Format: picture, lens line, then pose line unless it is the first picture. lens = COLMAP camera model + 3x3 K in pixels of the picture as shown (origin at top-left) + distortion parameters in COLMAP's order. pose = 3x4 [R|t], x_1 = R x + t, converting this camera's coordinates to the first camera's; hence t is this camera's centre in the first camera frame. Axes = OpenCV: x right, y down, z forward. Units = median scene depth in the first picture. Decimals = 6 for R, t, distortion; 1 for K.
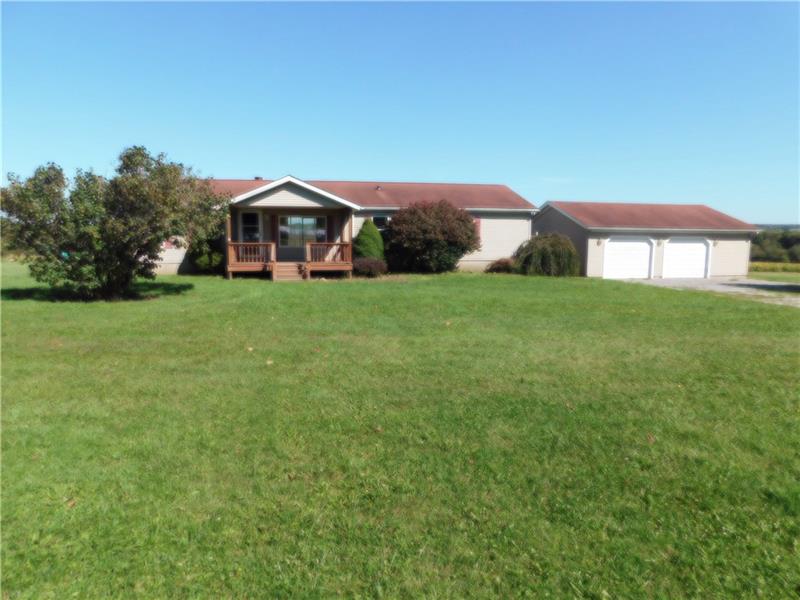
lens RADIAL K [[536.5, 0, 399.7], [0, 536.5, 300.0], [0, 0, 1]] dist [-0.023063, -0.000680]
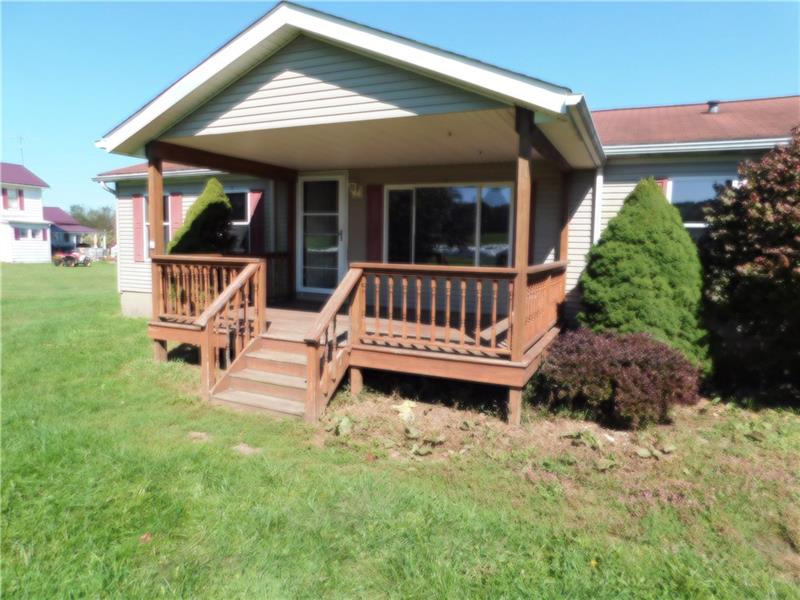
lens RADIAL K [[536.5, 0, 399.4], [0, 536.5, 297.6], [0, 0, 1]] dist [-0.023063, -0.000680]
pose [[0.814878, 0.073872, -0.574906, -0.001990], [-0.095961, 0.995352, -0.008119, -0.080398], [0.571634, 0.061785, 0.818179, 0.719705]]
